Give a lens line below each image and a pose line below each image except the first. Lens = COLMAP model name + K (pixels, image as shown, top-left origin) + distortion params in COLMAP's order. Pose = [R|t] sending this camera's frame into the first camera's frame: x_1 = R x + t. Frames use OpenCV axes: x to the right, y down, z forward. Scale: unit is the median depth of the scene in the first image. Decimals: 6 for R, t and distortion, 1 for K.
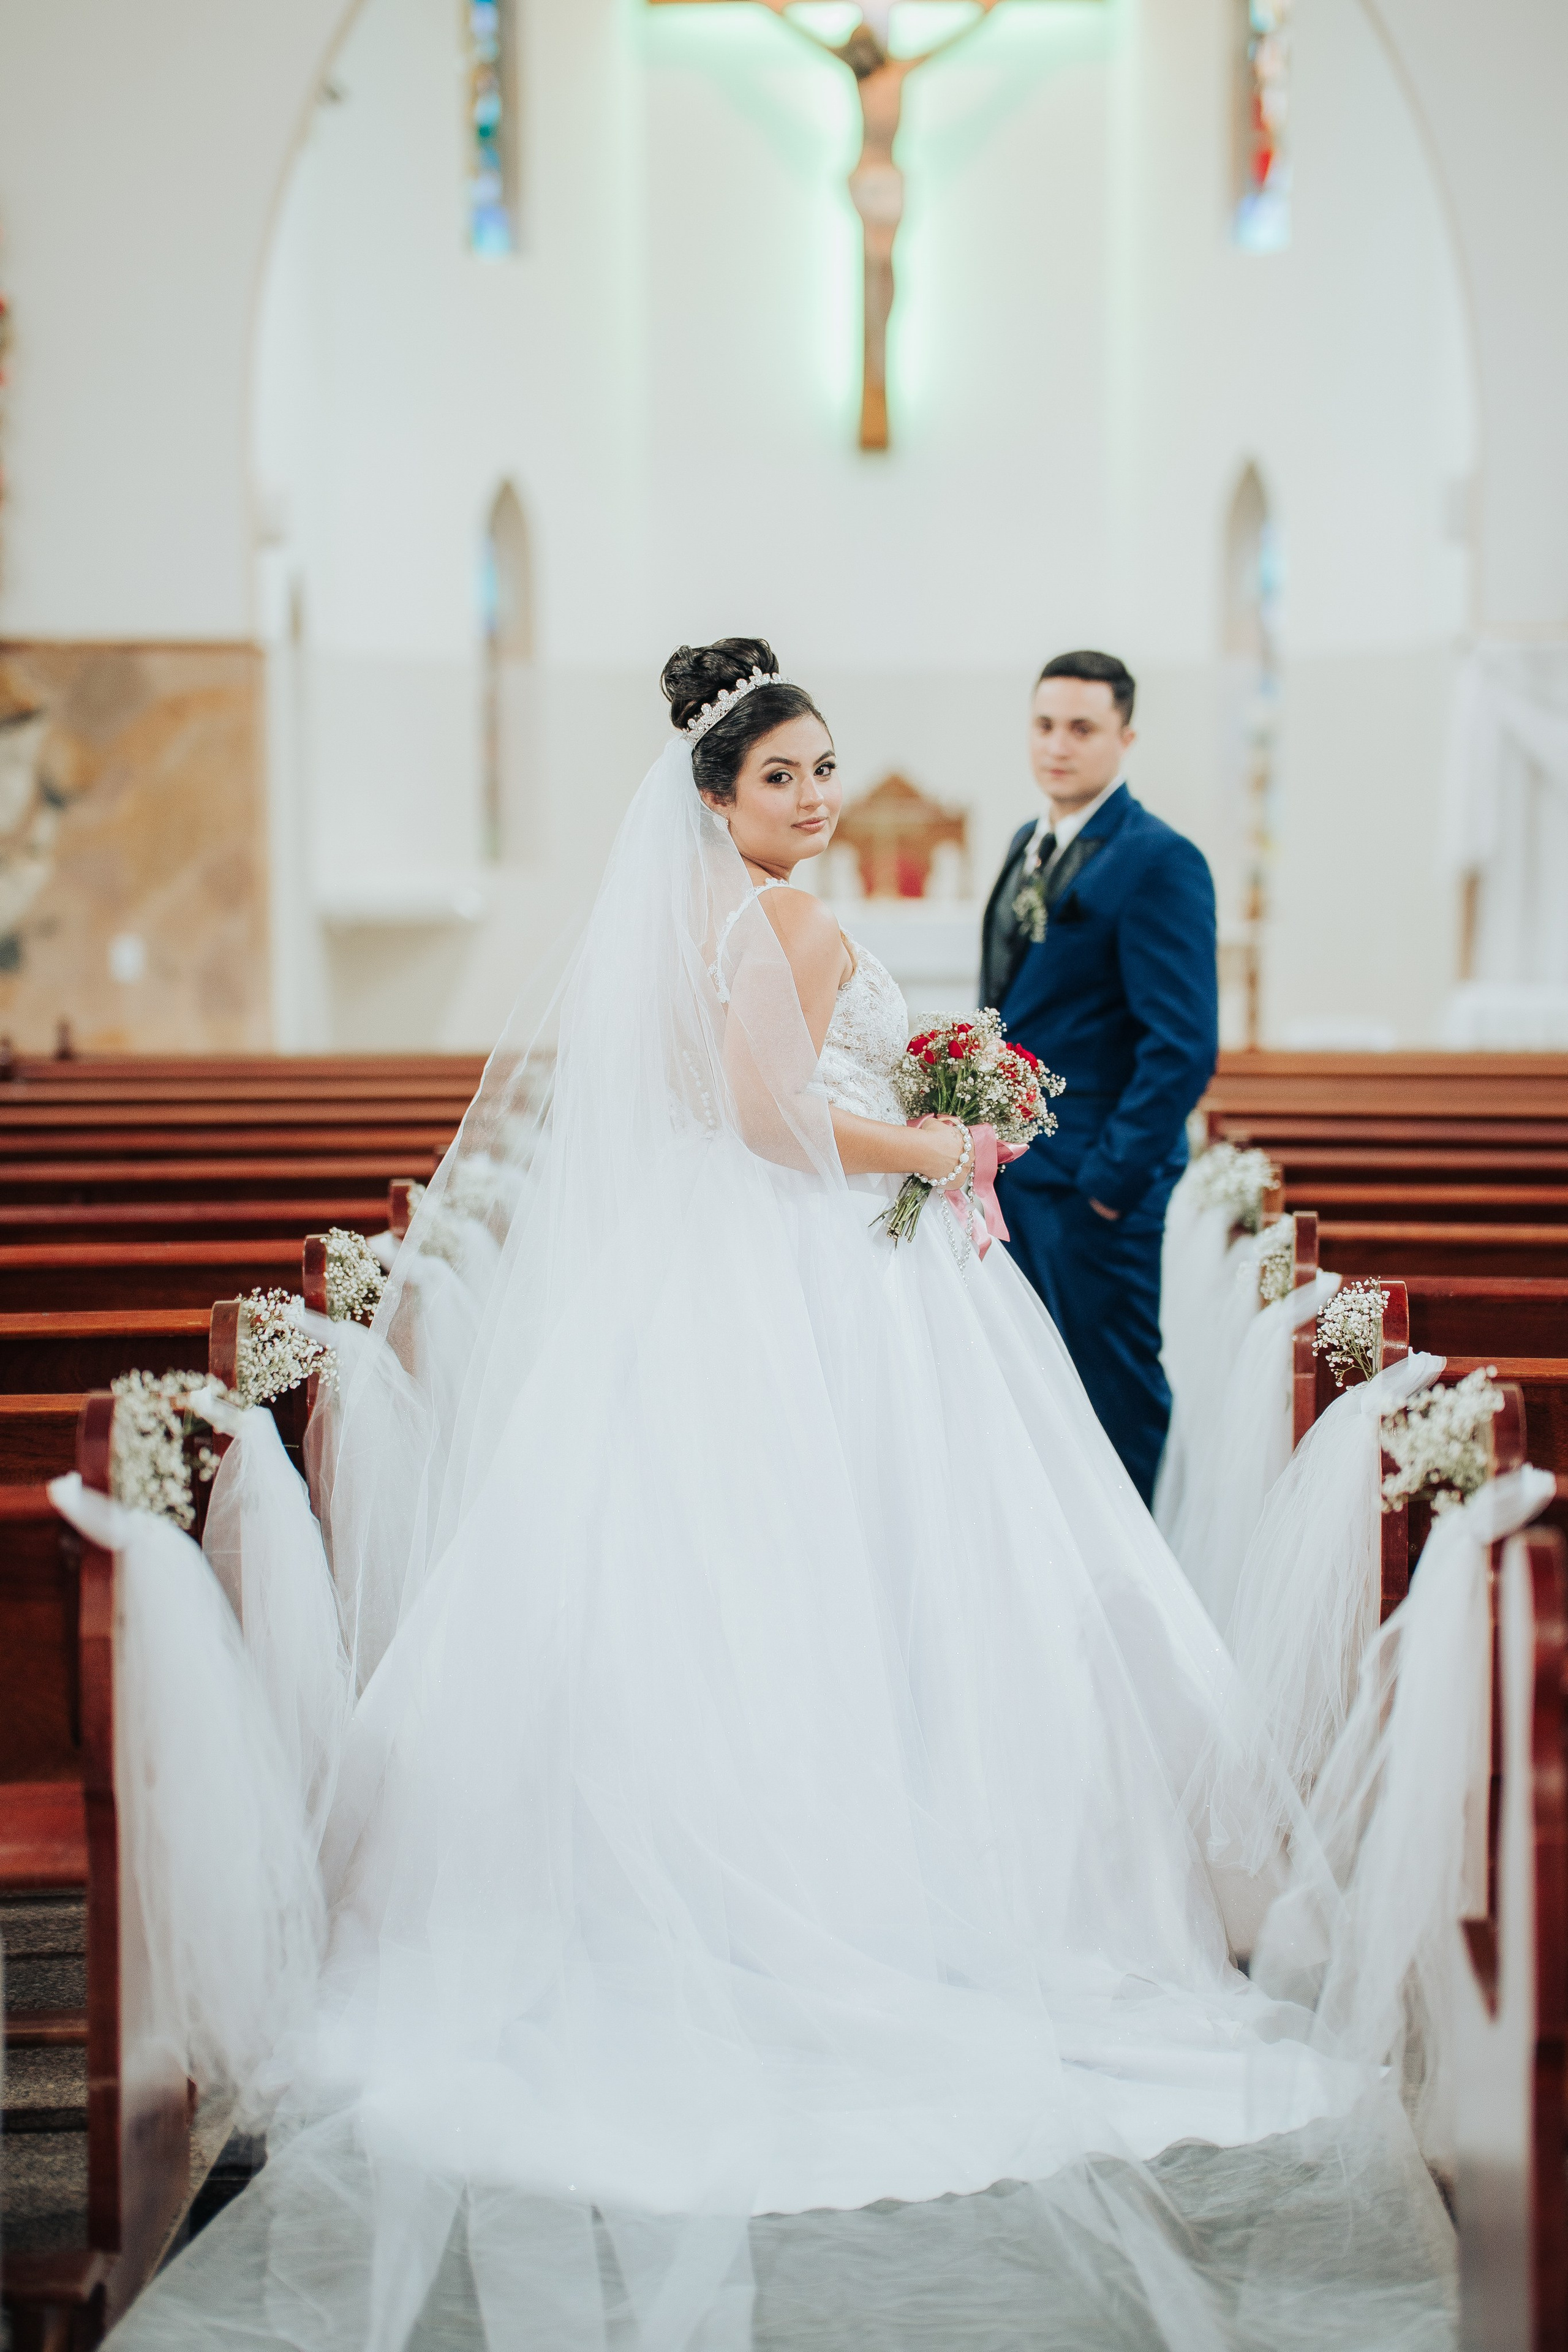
lens RADIAL K [[5642.4, 0, 789.6], [0, 5642.4, 1147.7], [0, 0, 1]] dist [0.562564, -0.355006]
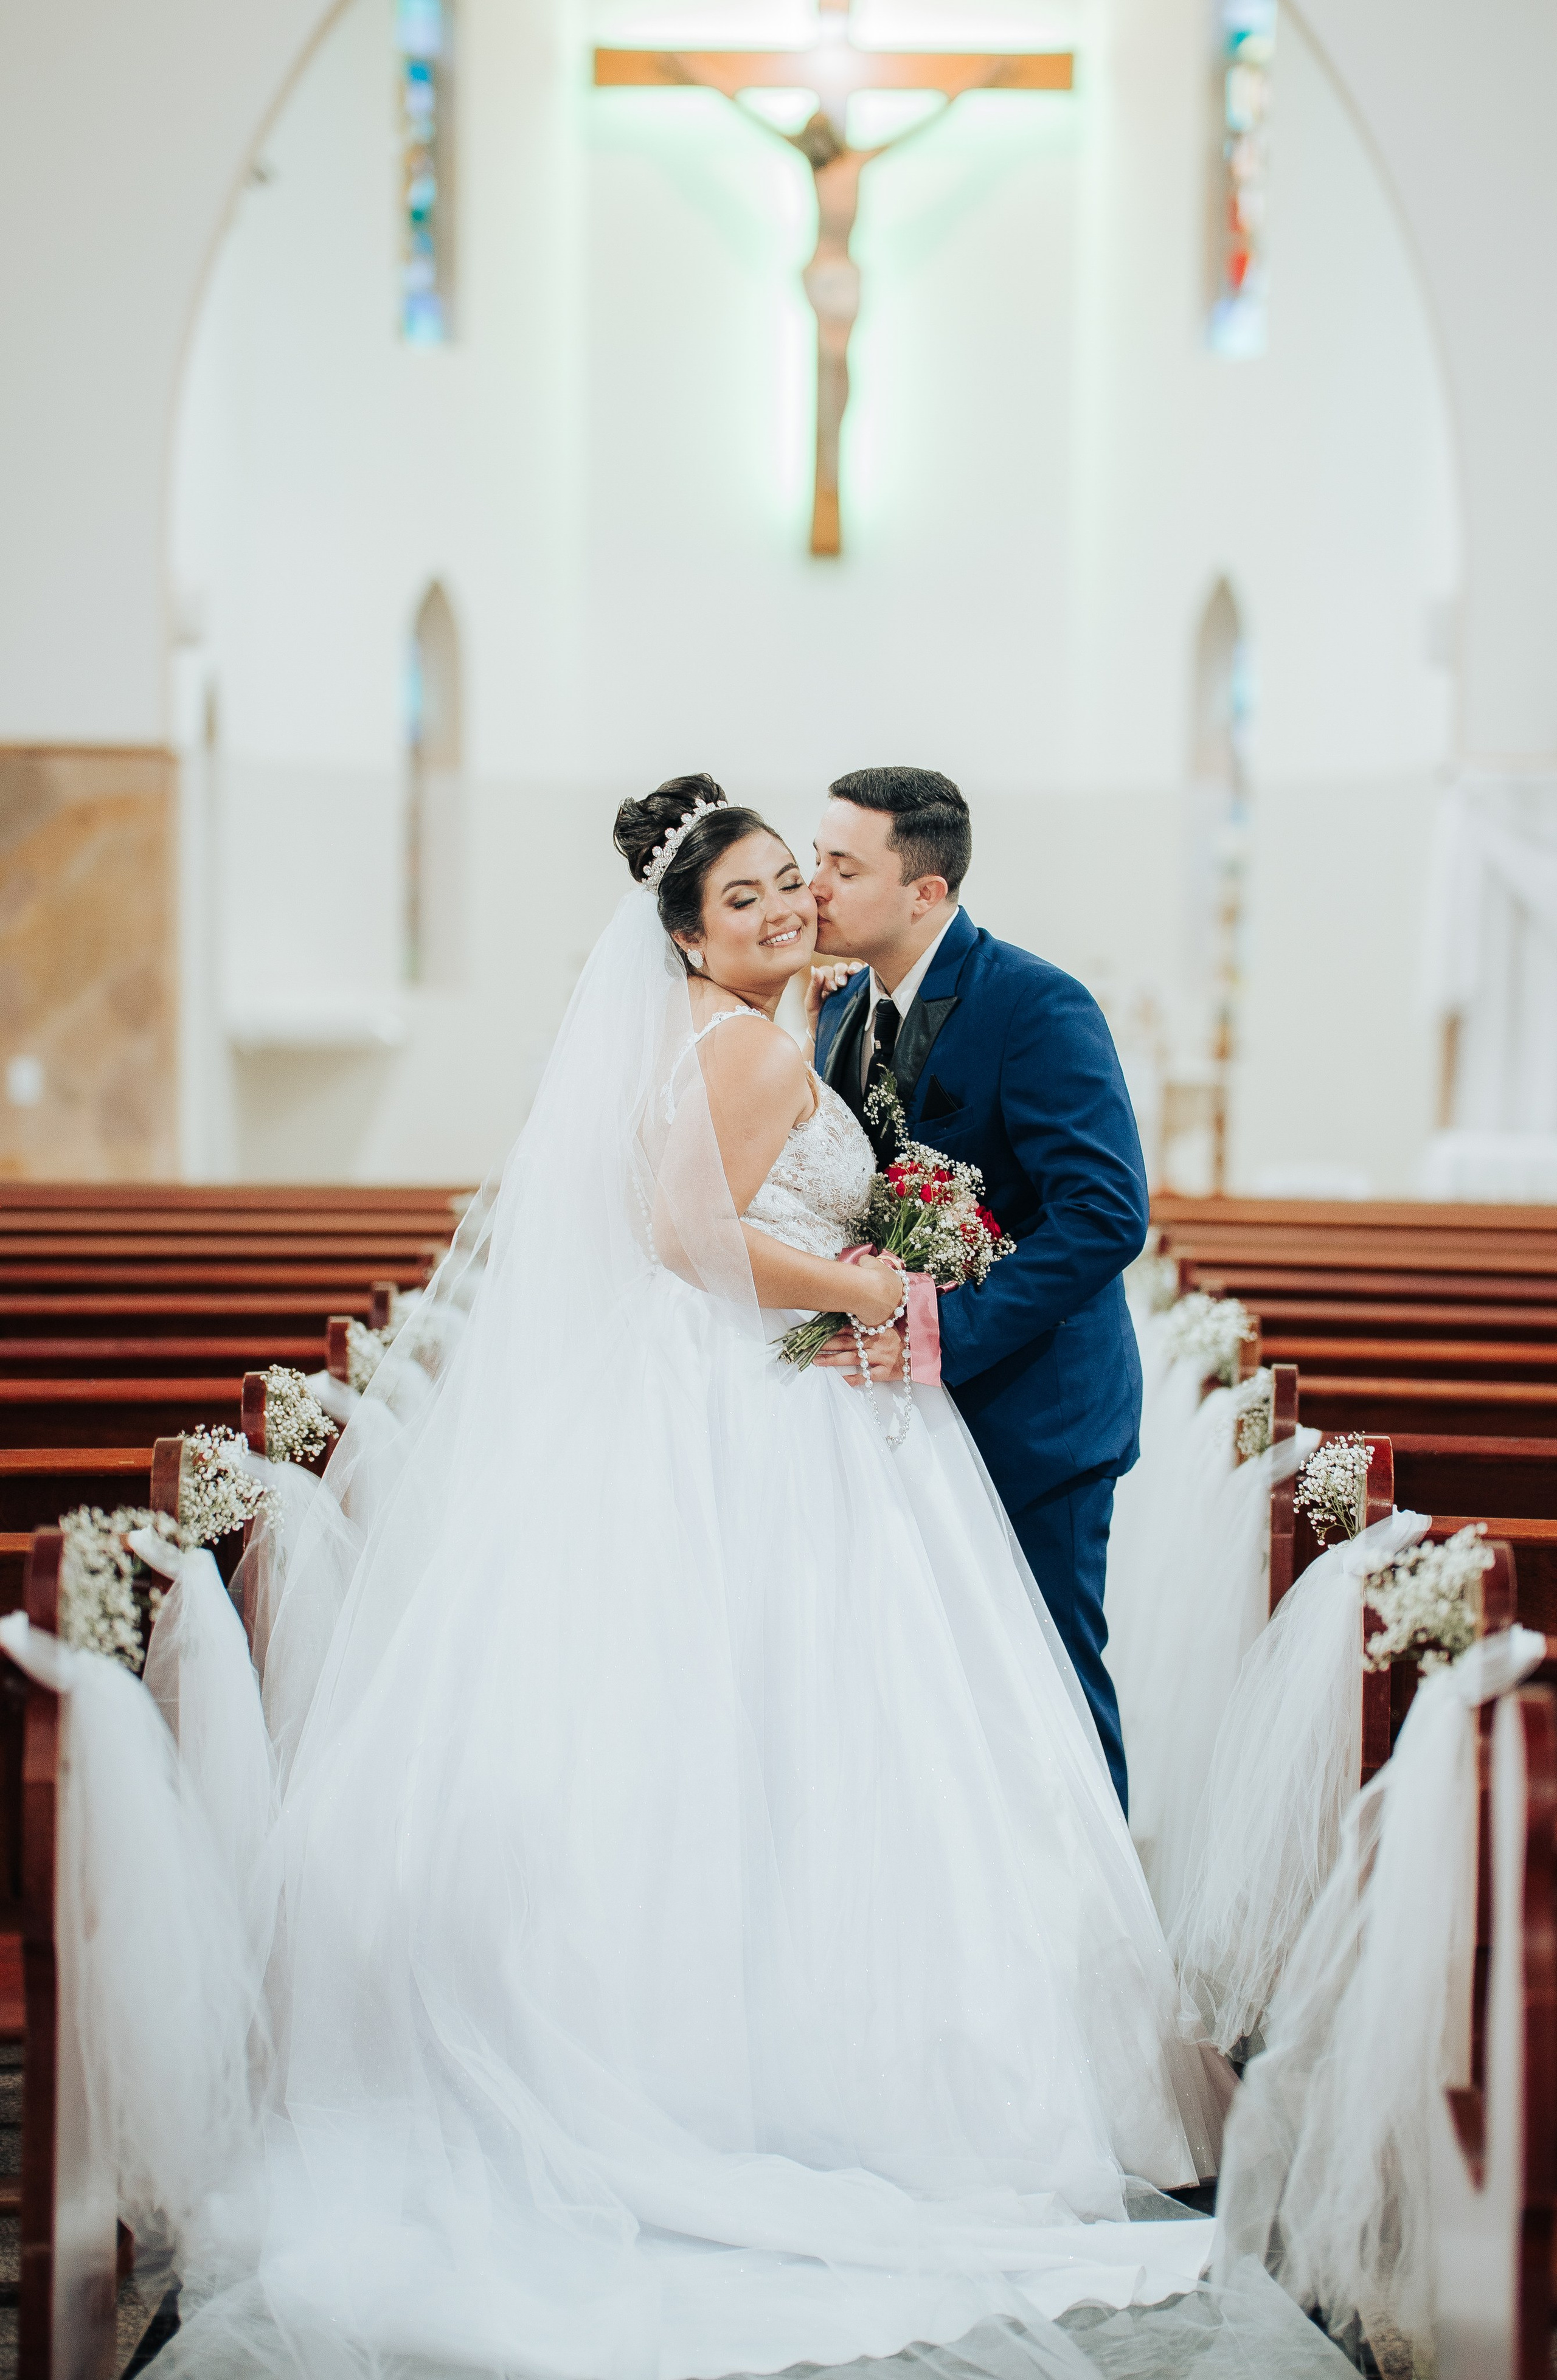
lens RADIAL K [[6093.0, 0, 822.9], [0, 6093.0, 1142.4], [0, 0, 1]] dist [0.535159, 0.058749]
pose [[0.999692, 0.016631, 0.018411, -0.007964], [-0.016159, 0.999546, -0.025443, 0.001503], [-0.018826, 0.025138, 0.999507, -0.040471]]
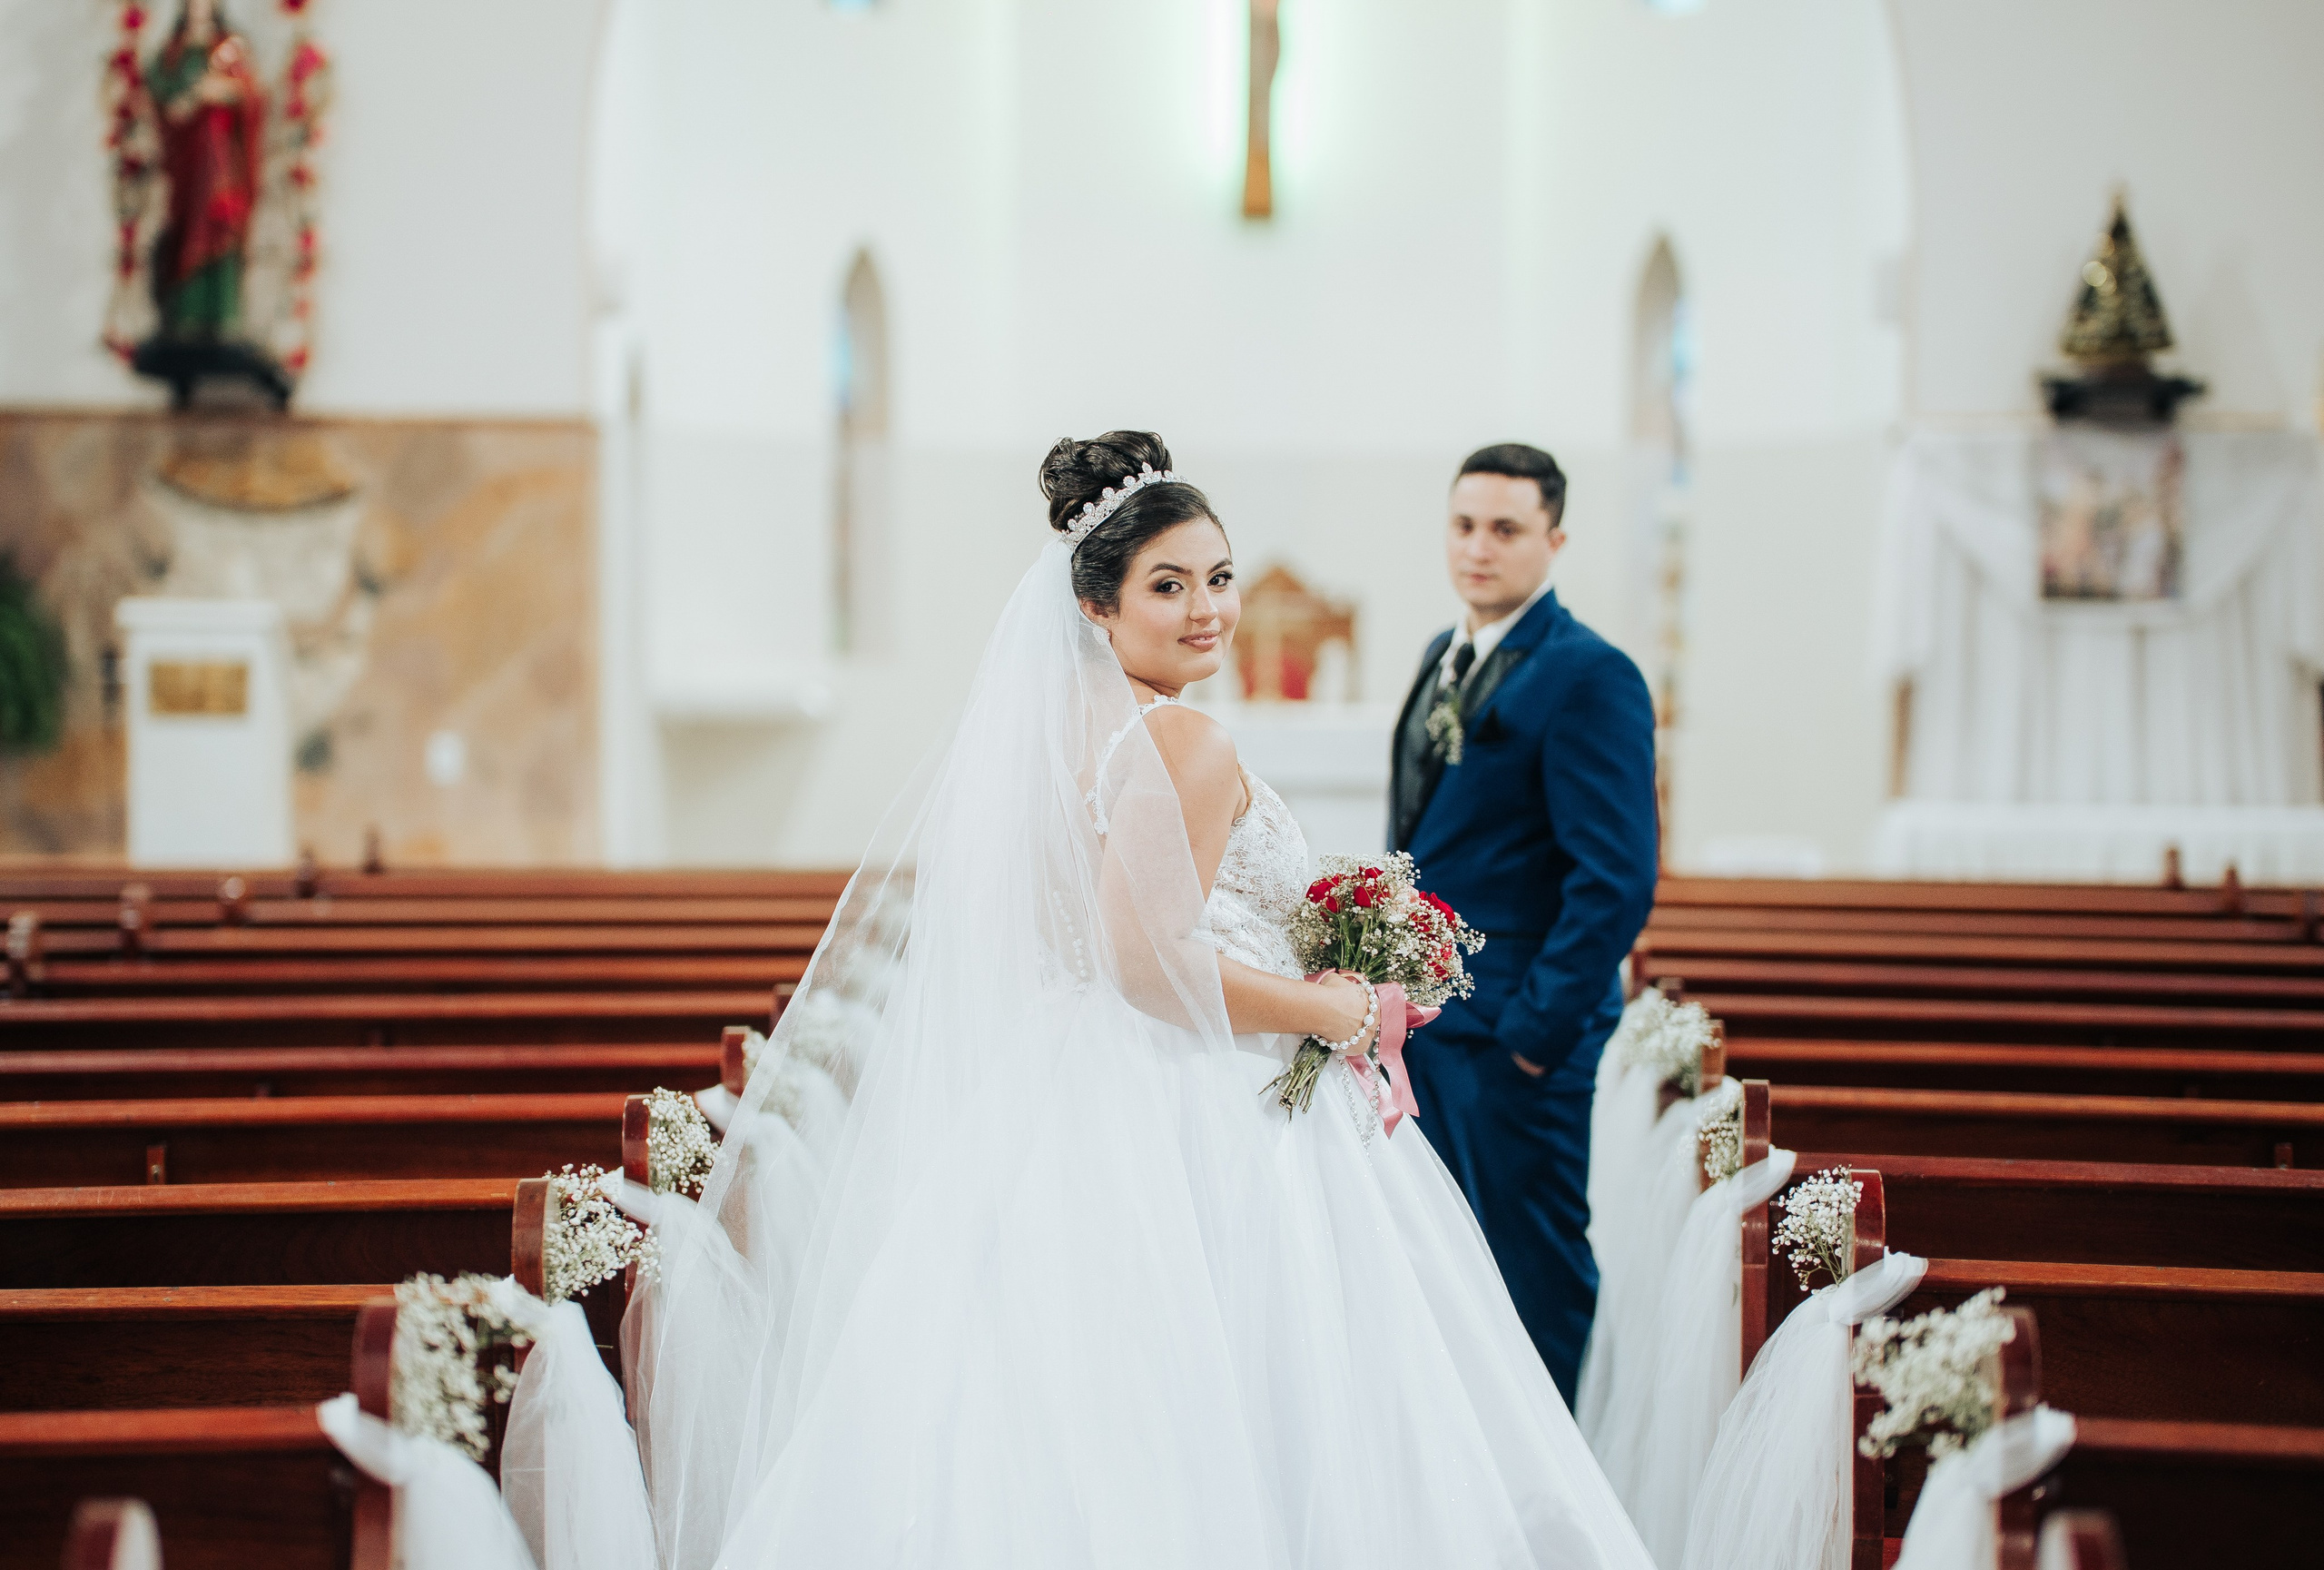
lens RADIAL K [[5948.8, 0, 1119.7], [0, 5948.8, 784.9], [0, 0, 1]] dist [0.456212, 1.173671]
pose [[0.999923, 0.011178, -0.005405, -0.004257], [-0.011321, 0.999567, -0.027142, -0.009144], [0.005099, 0.027201, 0.999617, 0.071673]]
